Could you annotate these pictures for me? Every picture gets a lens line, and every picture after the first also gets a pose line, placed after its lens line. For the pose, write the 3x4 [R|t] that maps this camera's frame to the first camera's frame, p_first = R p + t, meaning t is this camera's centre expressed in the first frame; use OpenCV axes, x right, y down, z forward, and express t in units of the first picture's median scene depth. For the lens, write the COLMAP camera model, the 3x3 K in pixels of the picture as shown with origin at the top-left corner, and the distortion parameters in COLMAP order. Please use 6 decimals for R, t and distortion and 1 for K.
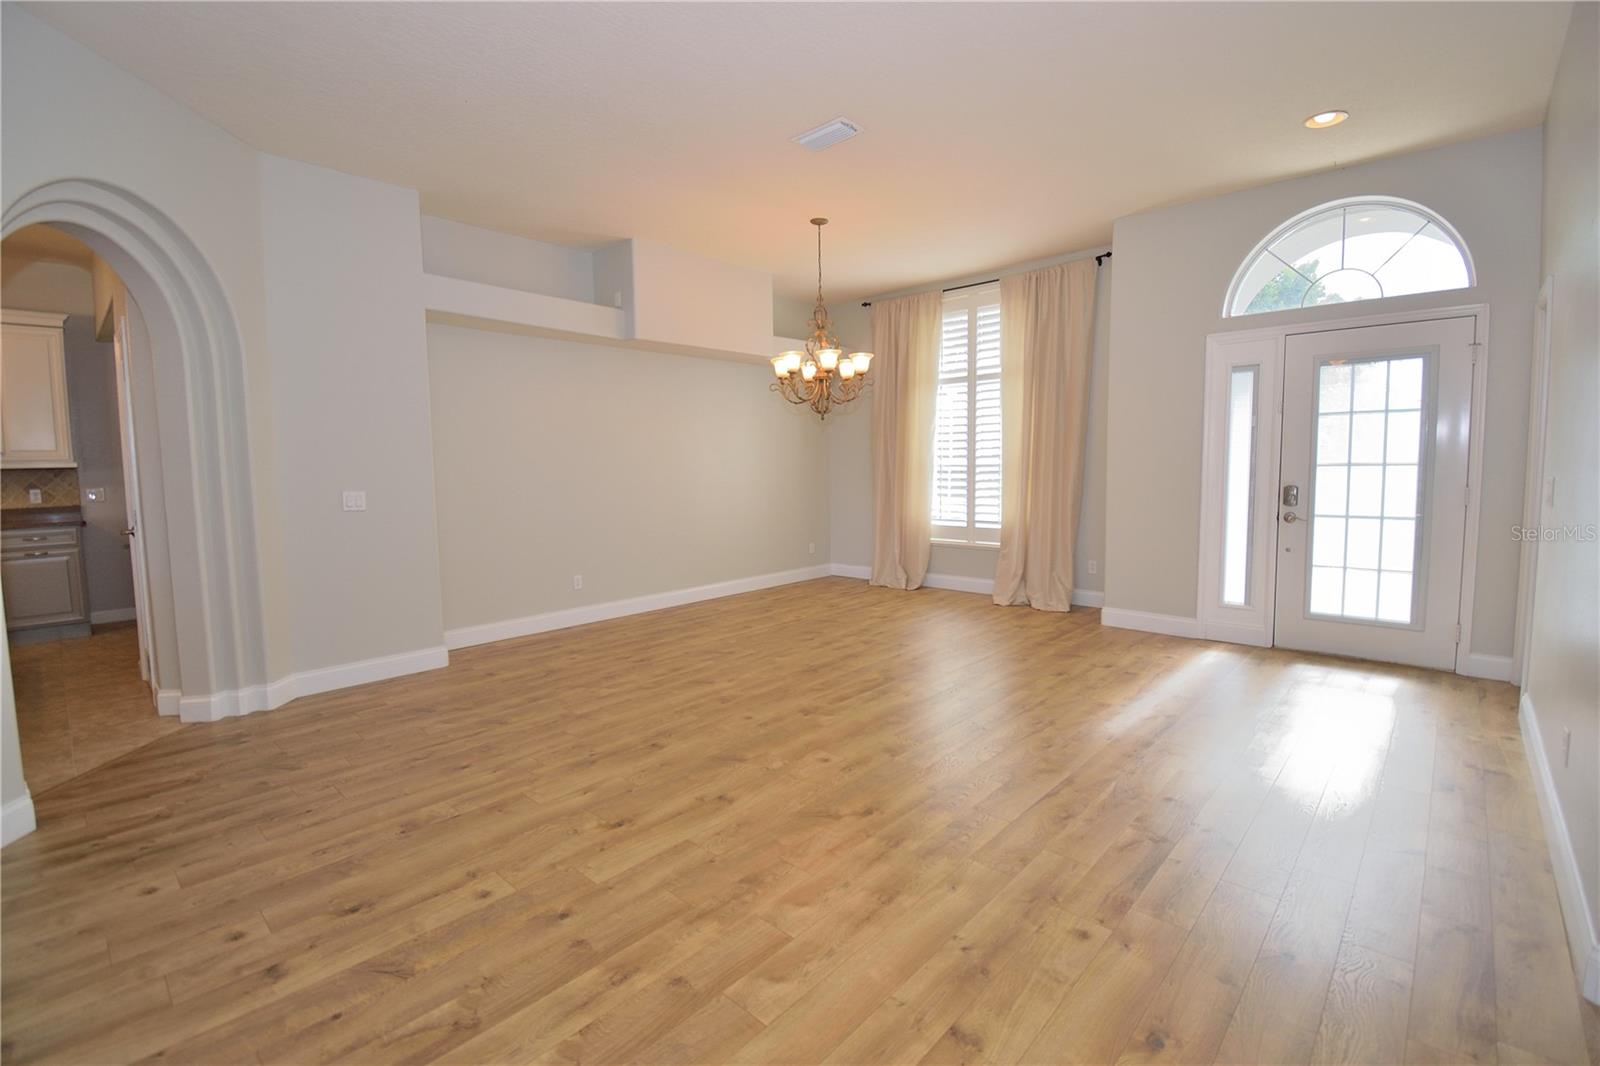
lens RADIAL K [[720.5, 0, 799.4], [0, 720.5, 523.6], [0, 0, 1]] dist [0.016048, -0.021993]
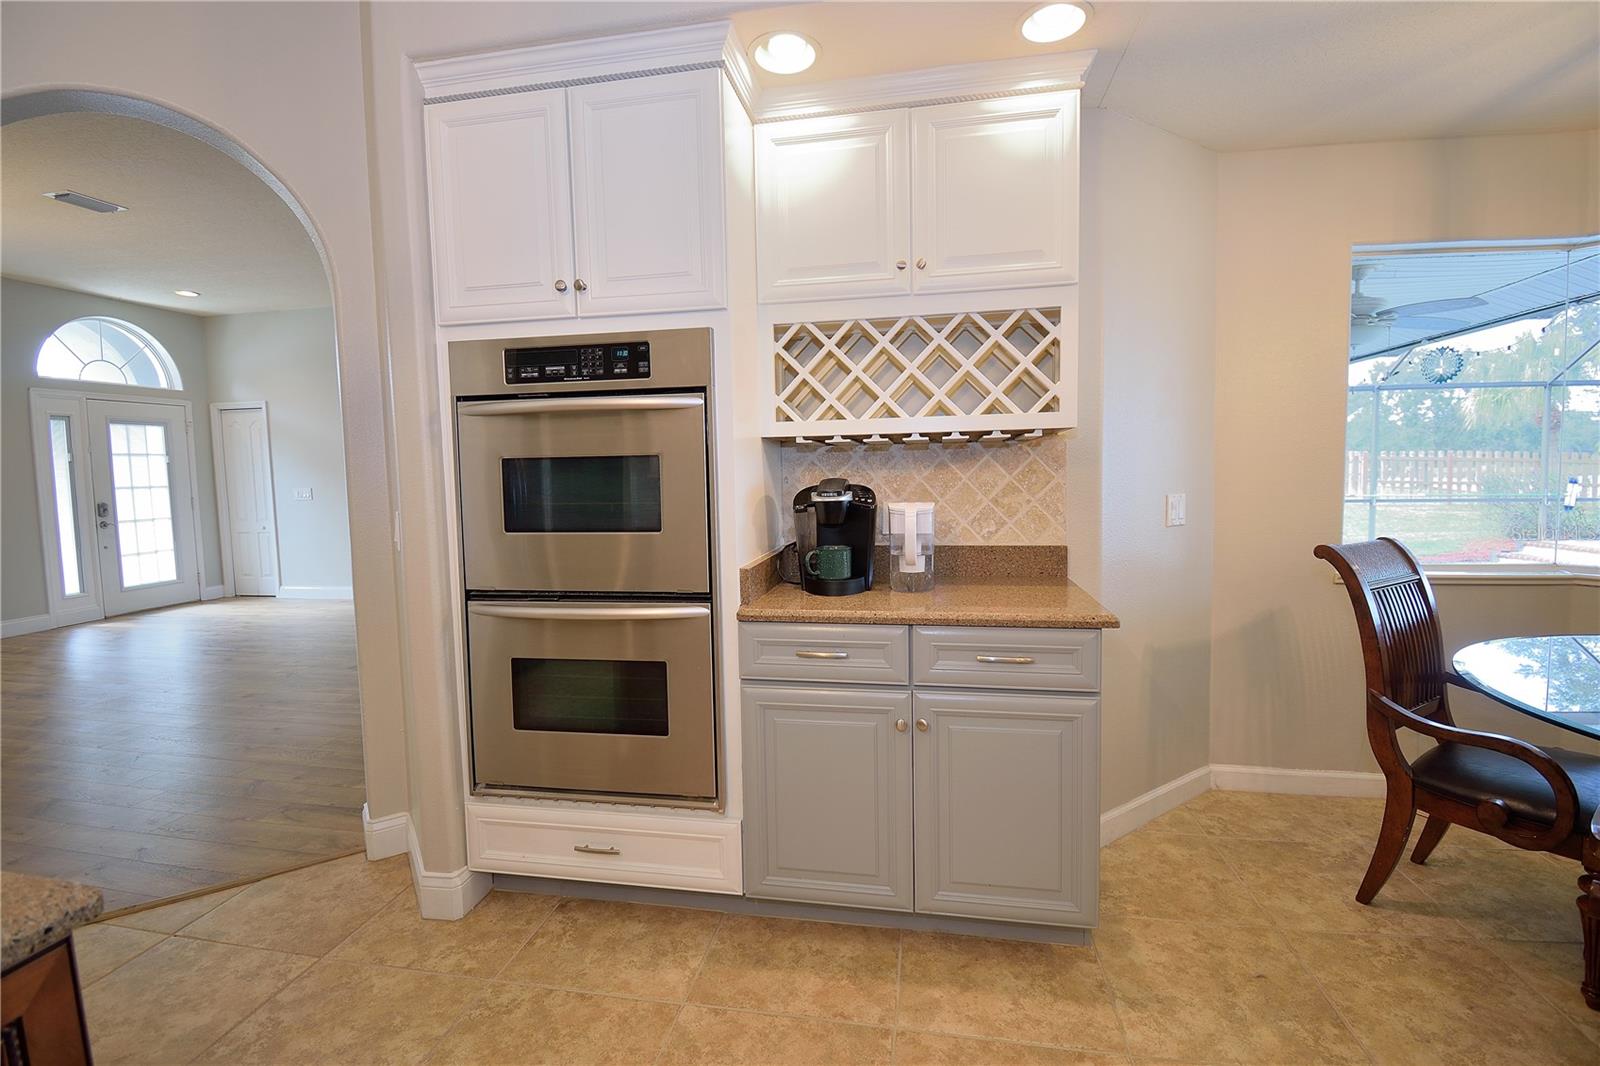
lens RADIAL K [[720.5, 0, 799.4], [0, 720.5, 523.6], [0, 0, 1]] dist [0.016048, -0.021993]
pose [[-0.532786, -0.033382, 0.845592, -1.309693], [0.101935, 0.989415, 0.103287, -0.017650], [-0.840089, 0.141225, -0.523743, 0.592927]]
